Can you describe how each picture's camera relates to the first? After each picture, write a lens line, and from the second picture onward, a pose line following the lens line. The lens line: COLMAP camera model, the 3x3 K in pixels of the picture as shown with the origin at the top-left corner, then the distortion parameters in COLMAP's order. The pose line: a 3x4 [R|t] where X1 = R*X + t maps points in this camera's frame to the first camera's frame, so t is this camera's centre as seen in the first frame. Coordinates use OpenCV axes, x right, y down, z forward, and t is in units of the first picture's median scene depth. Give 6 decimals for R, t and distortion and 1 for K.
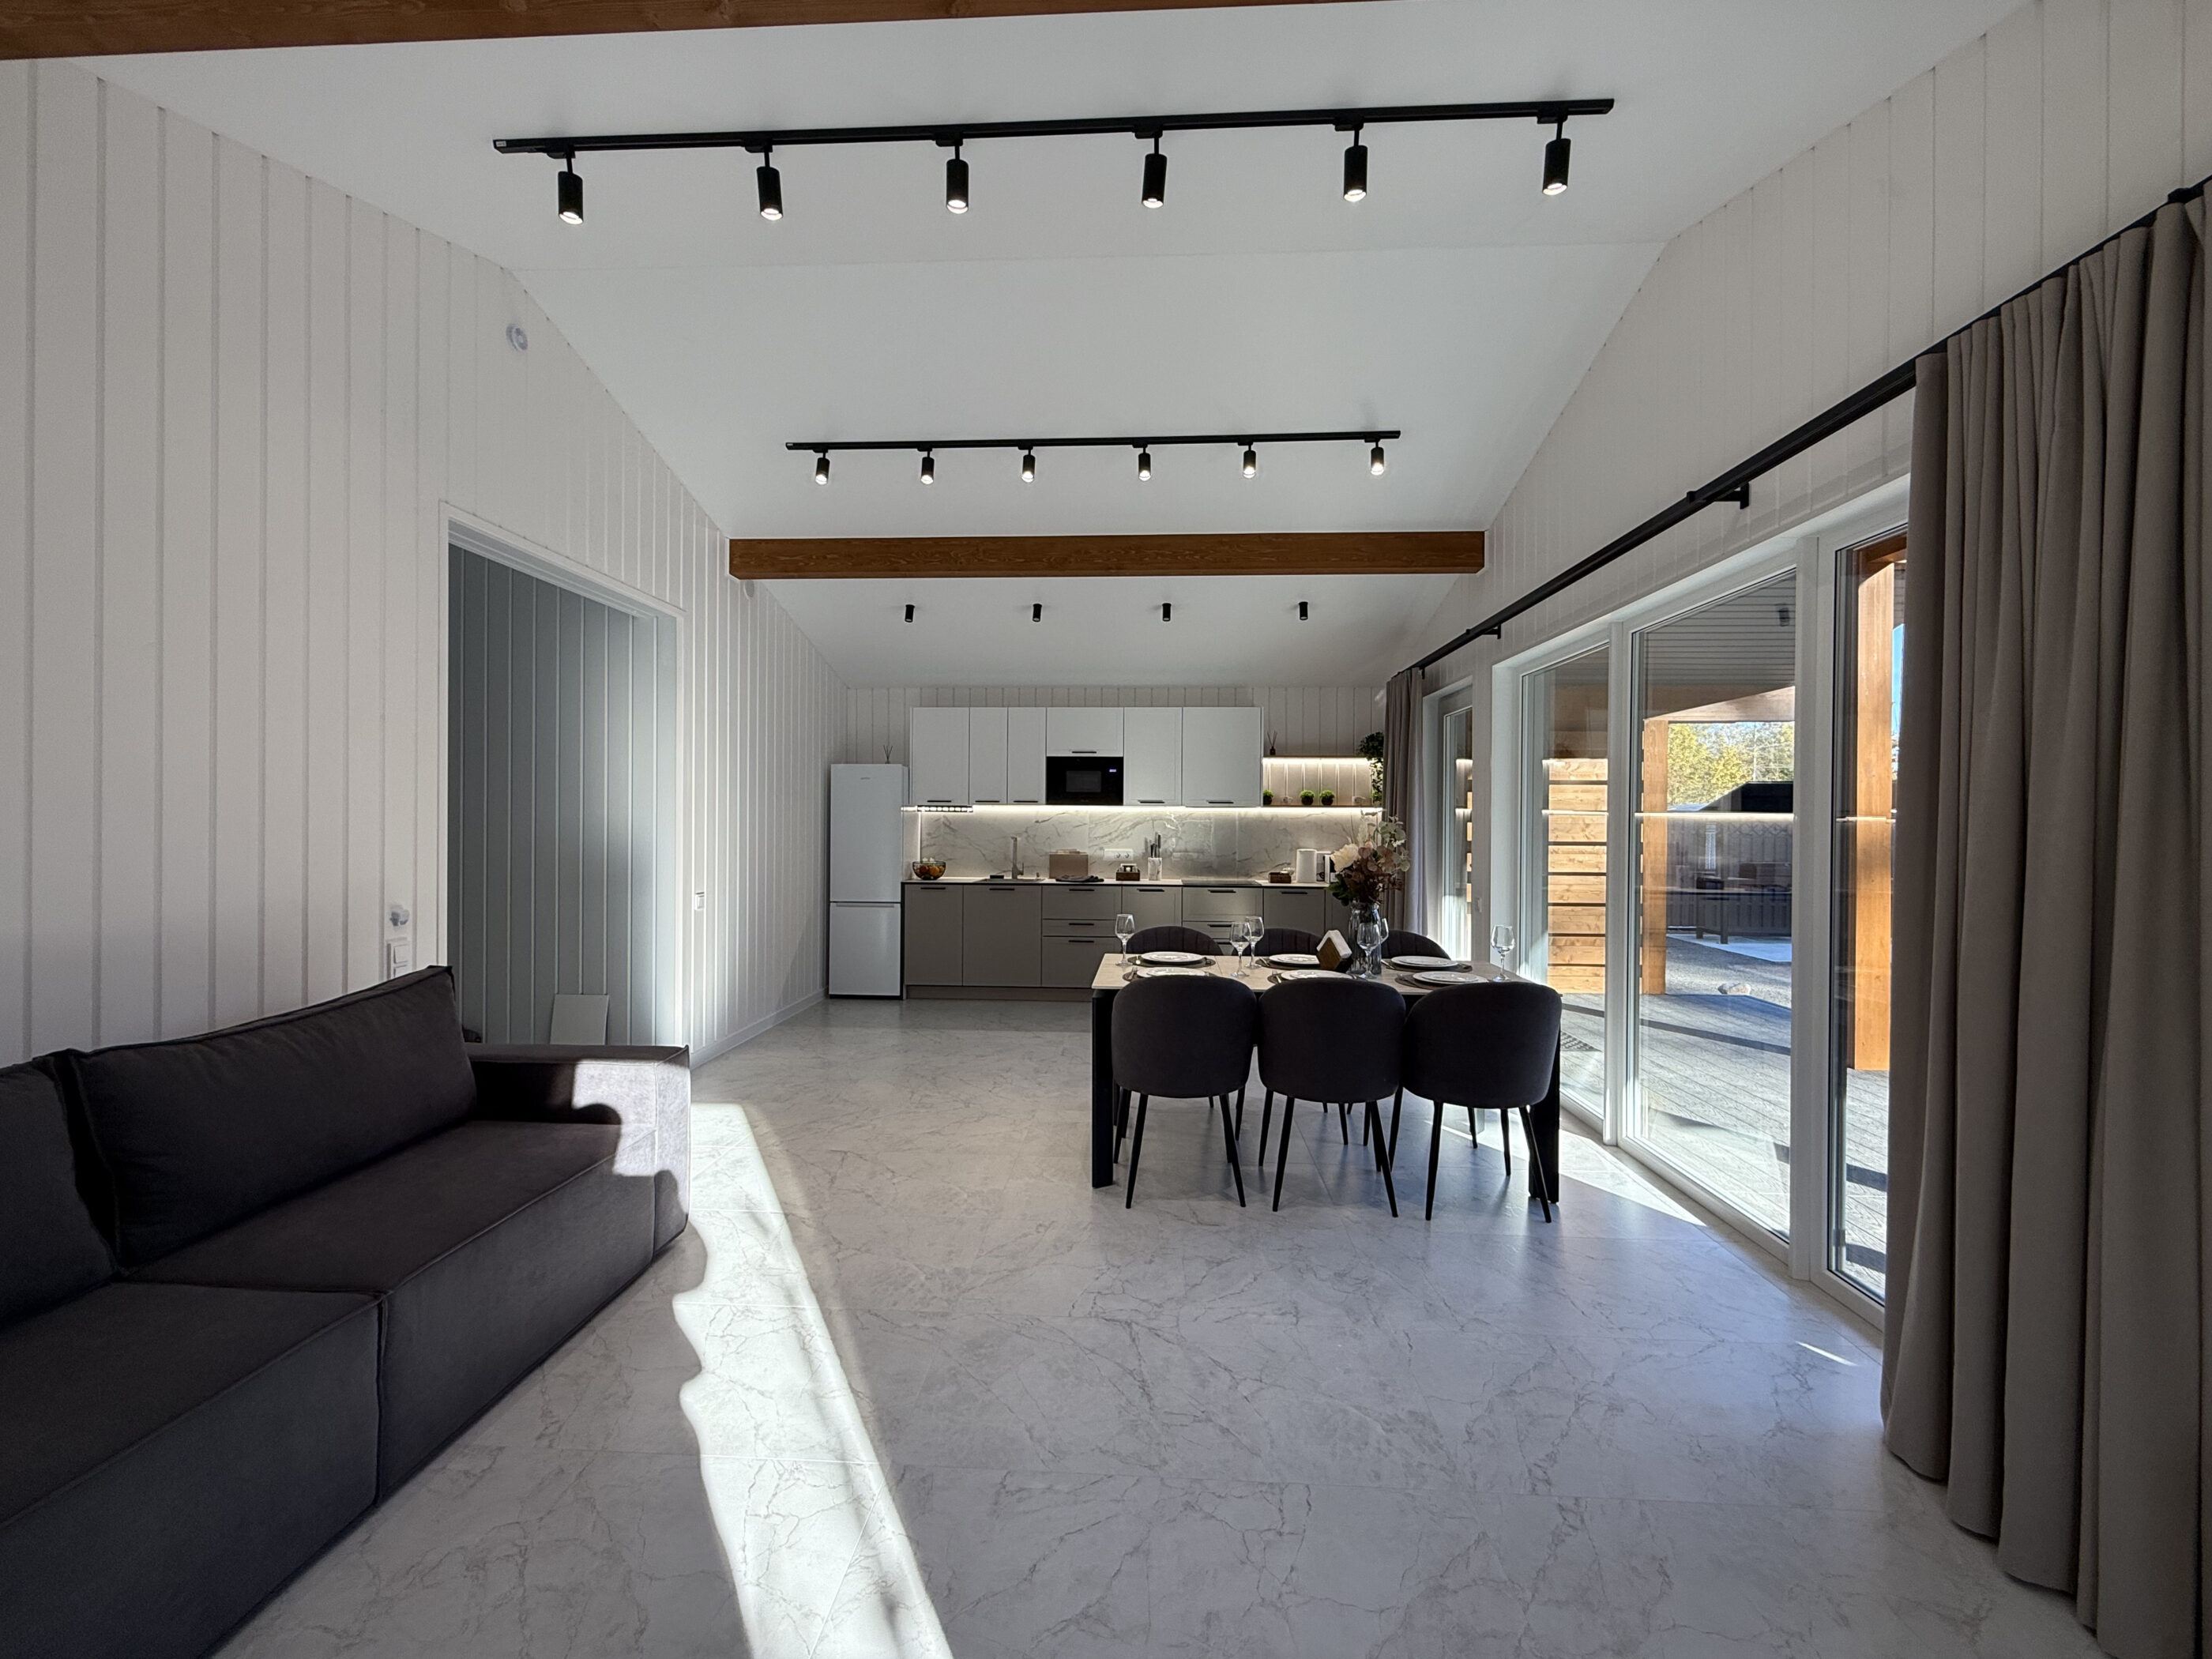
lens RADIAL K [[913.2, 0, 1106.0], [0, 913.2, 829.5], [0, 0, 1]] dist [-0.003604, 0.000494]
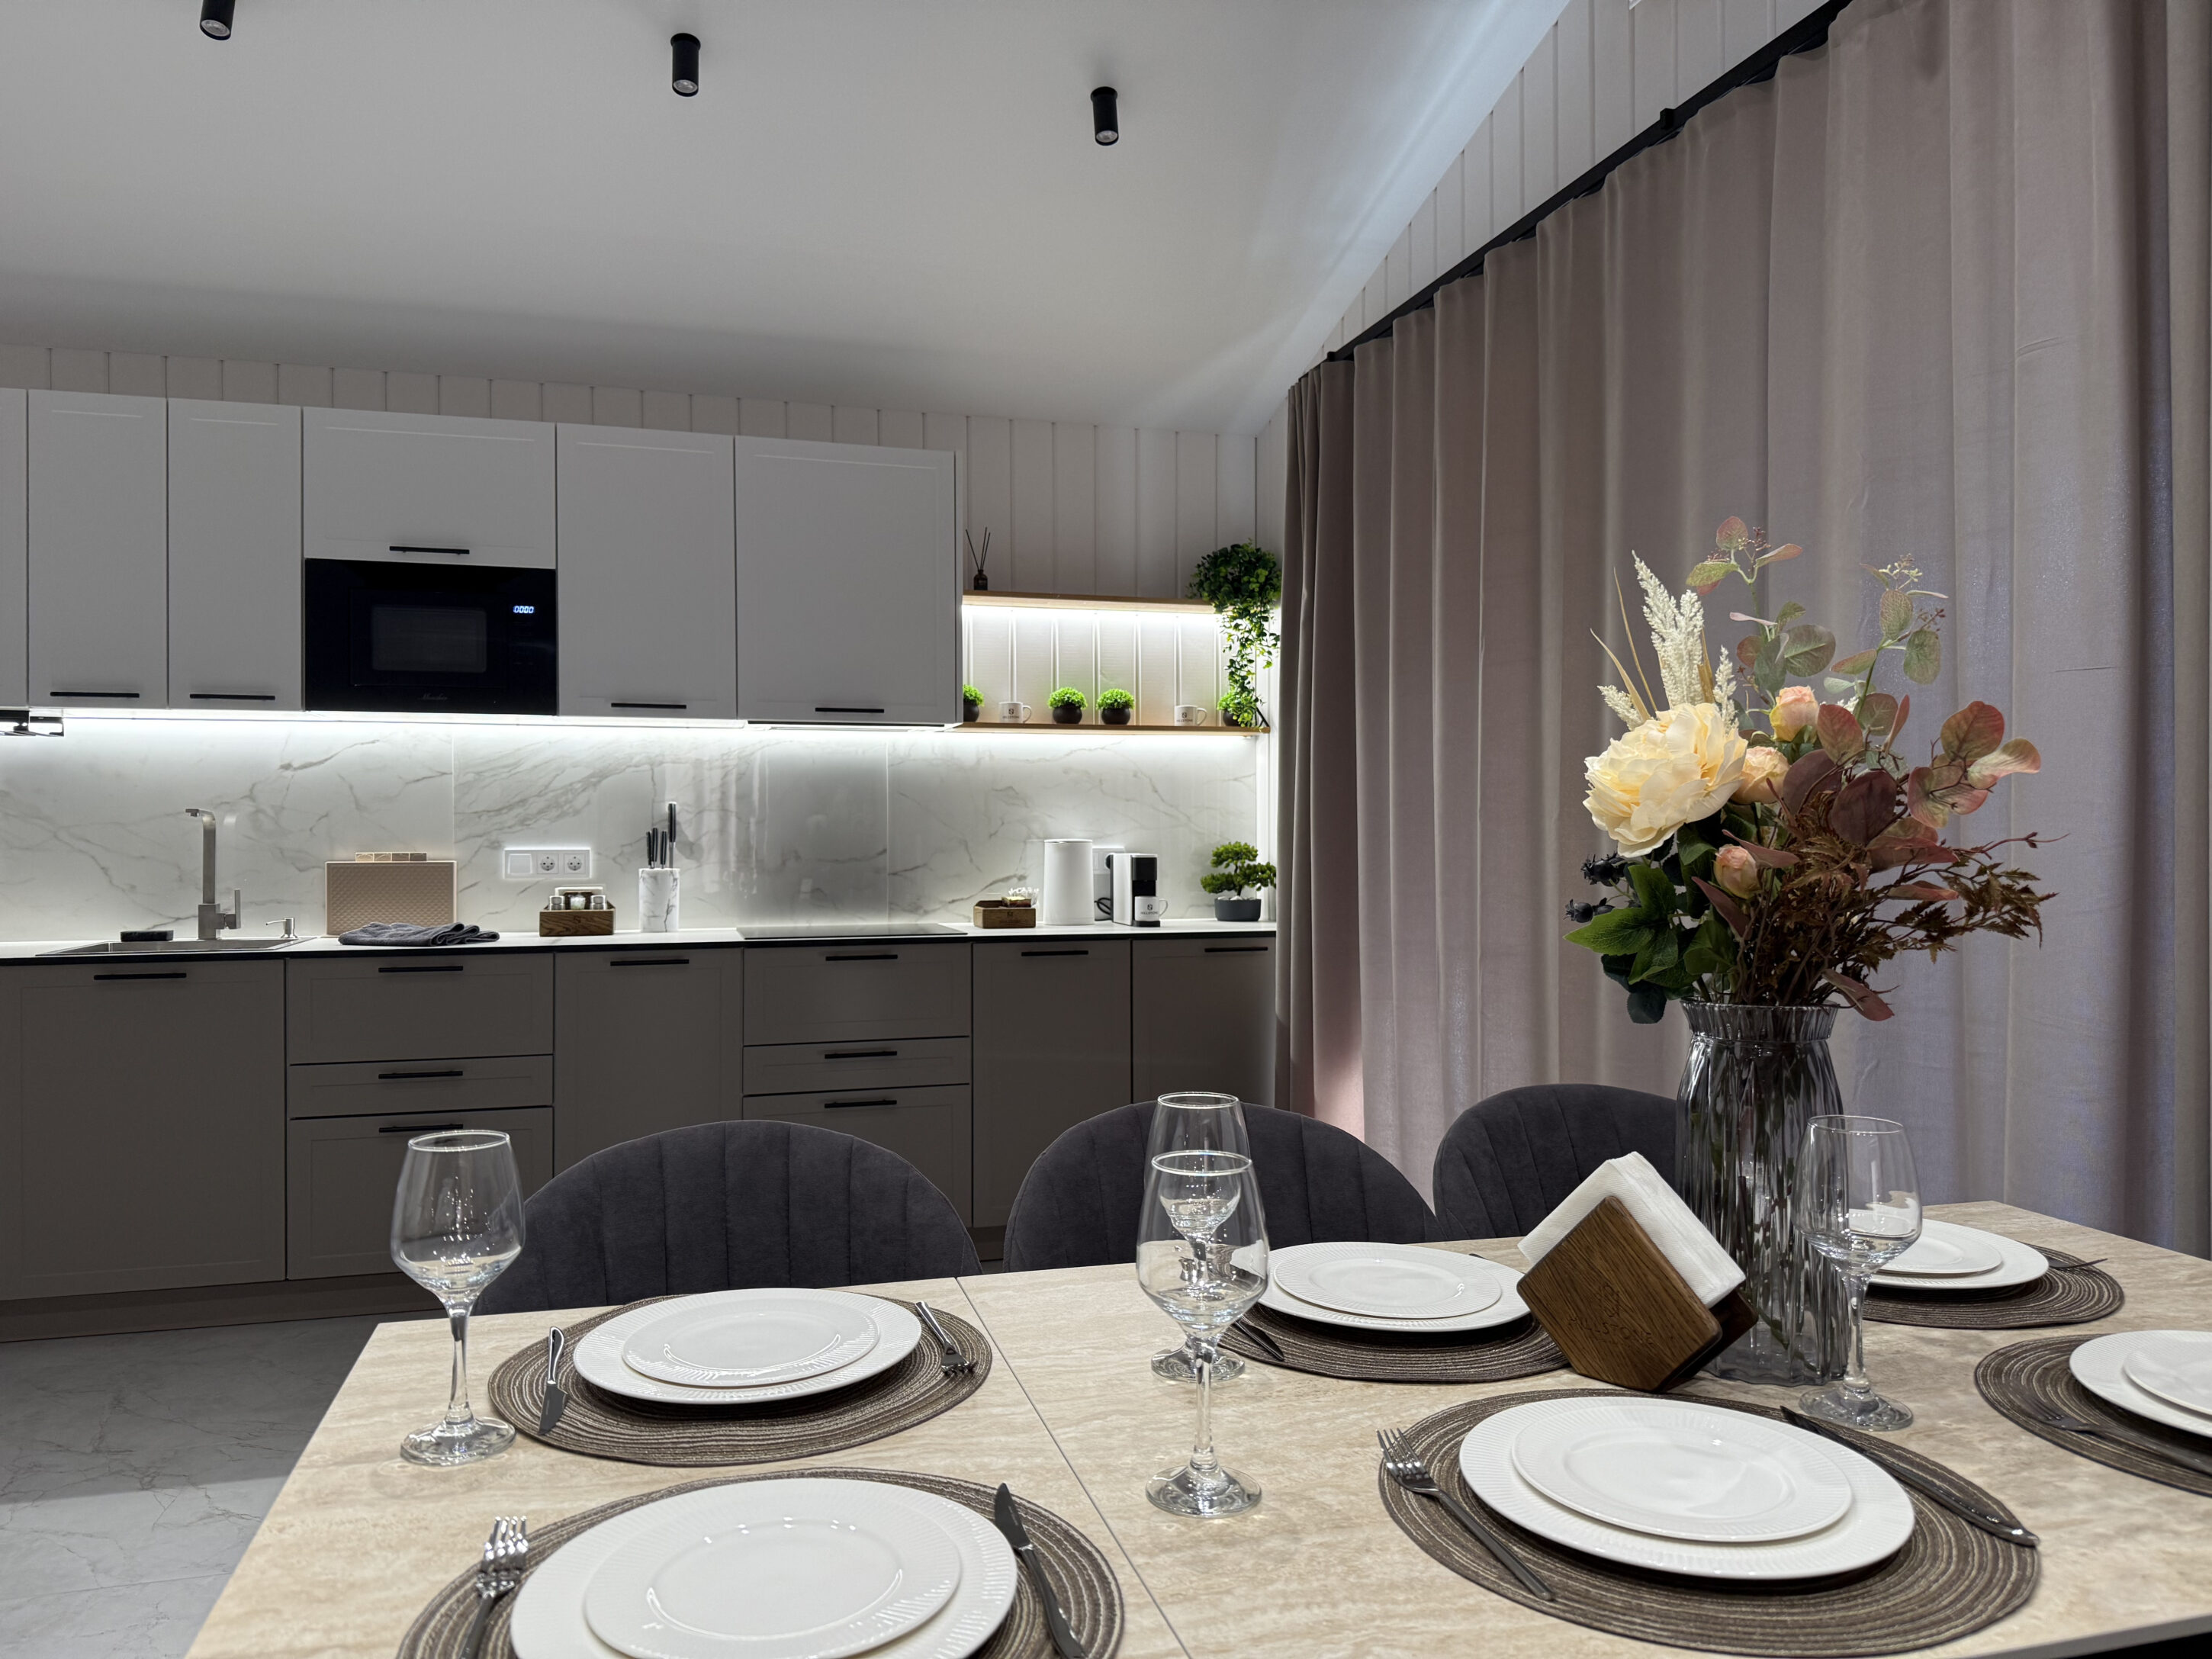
lens RADIAL K [[1530.5, 0, 1104.6], [0, 1530.5, 860.5], [0, 0, 1]] dist [0.080352, -0.097445]
pose [[0.945358, -0.014953, 0.325691, 0.022758], [0.011402, 0.999853, 0.012808, 0.023500], [-0.325835, -0.008394, 0.945389, 0.393479]]
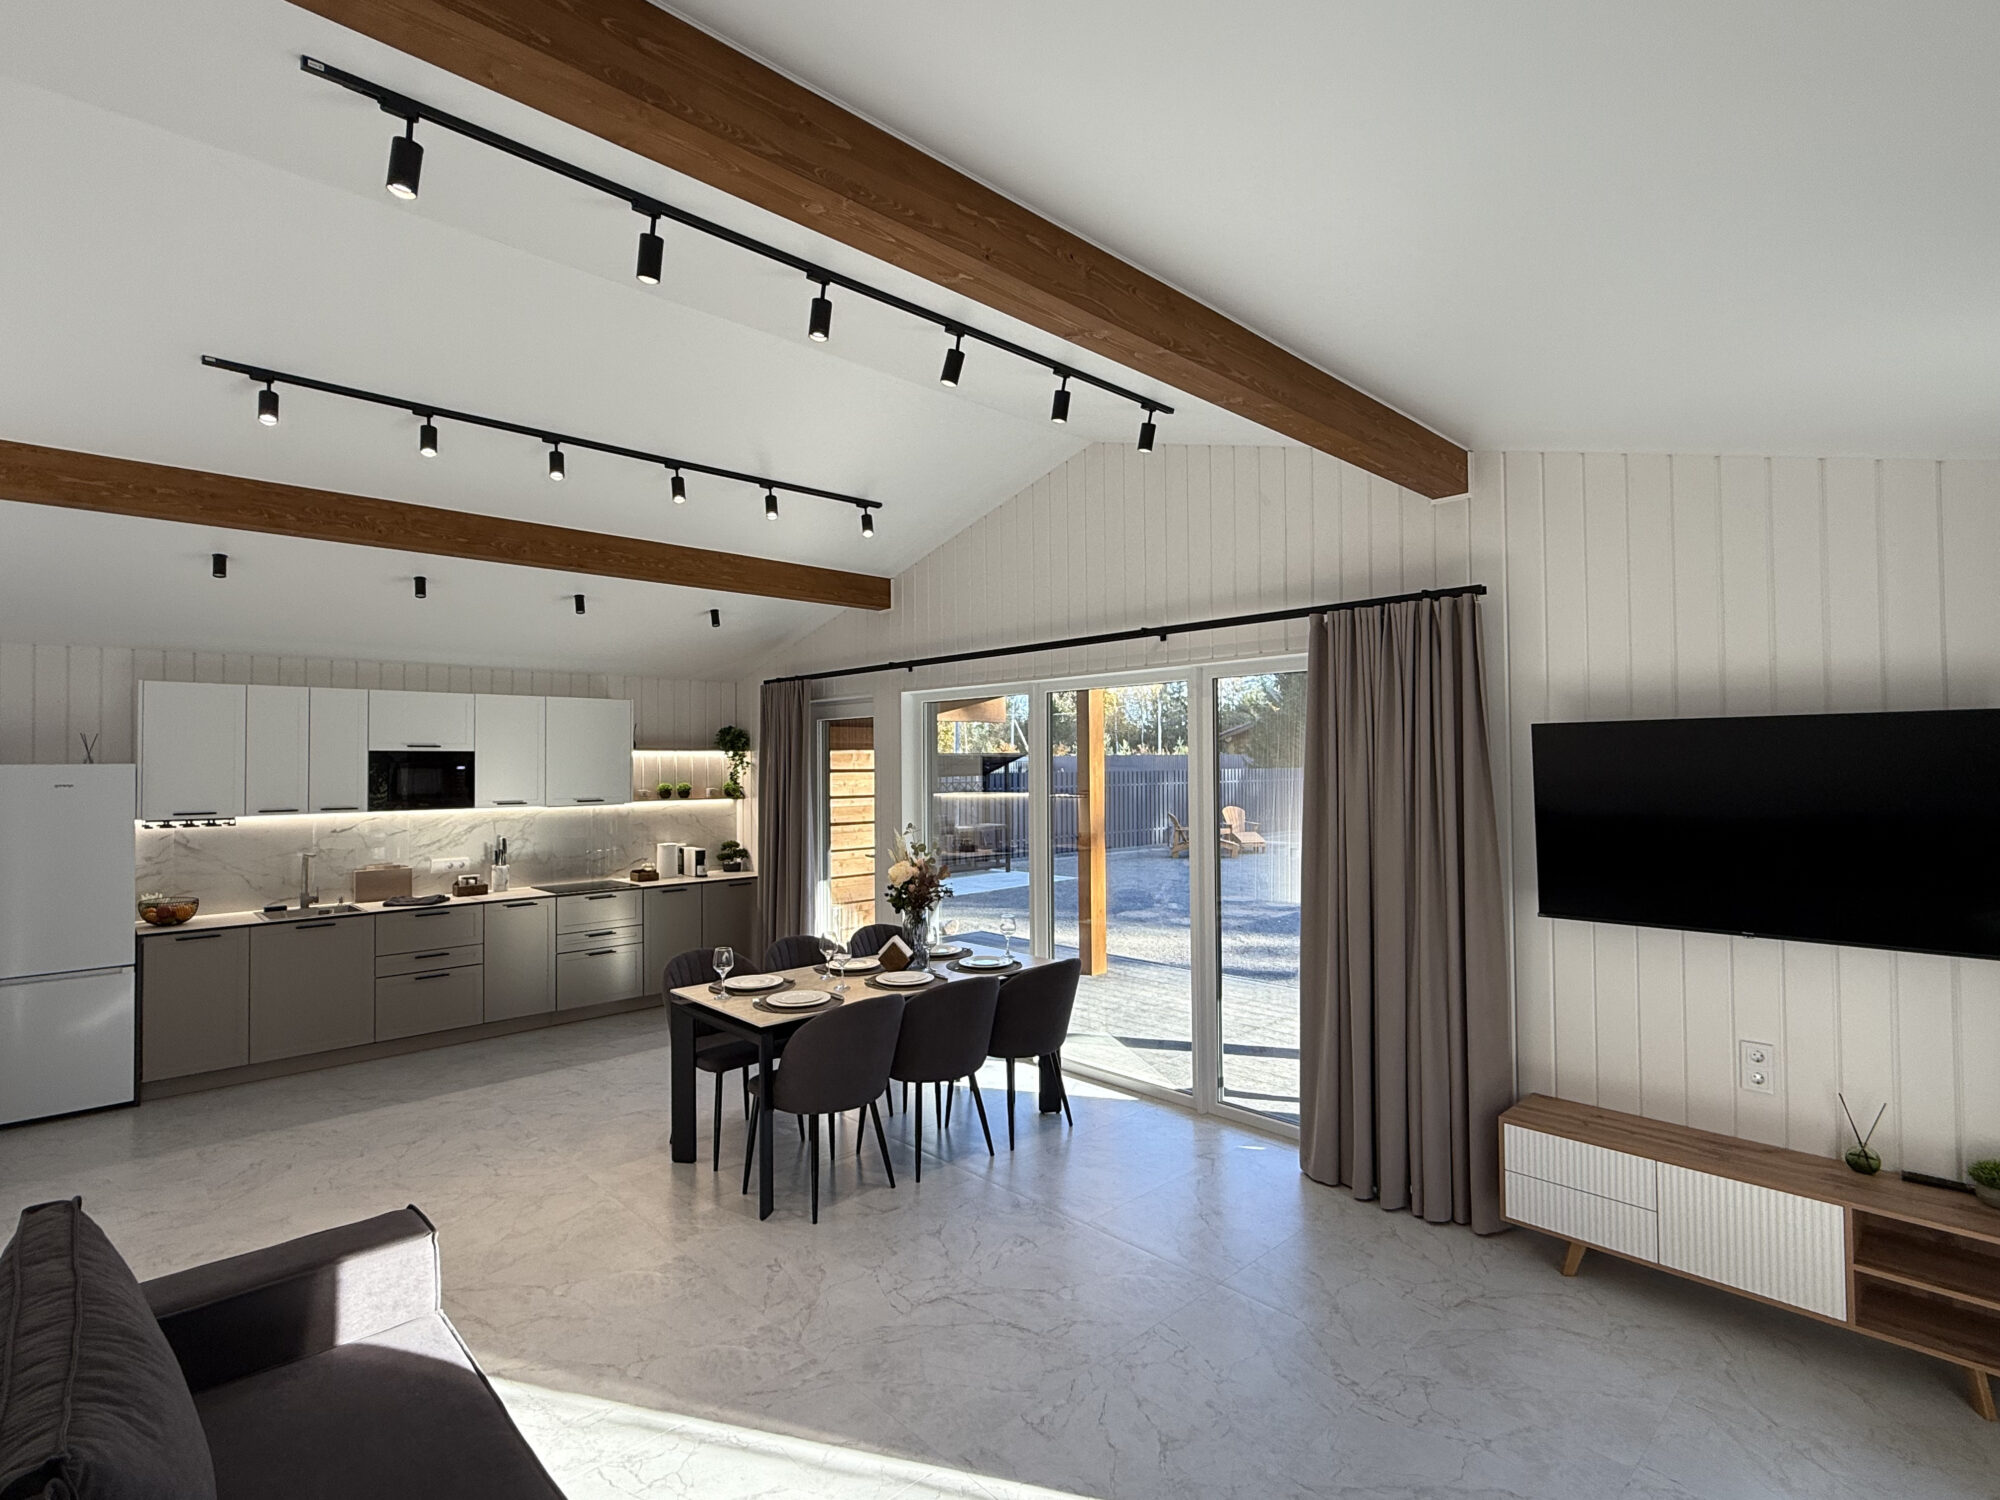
lens RADIAL K [[971.8, 0, 1000.0], [0, 971.8, 750.0], [0, 0, 1]] dist [-0.000146, 0.000591]
pose [[0.684364, -0.000504, 0.729141, -0.310645], [0.017979, 0.999707, -0.016184, -0.057841], [-0.728919, 0.024185, 0.684172, 0.018006]]
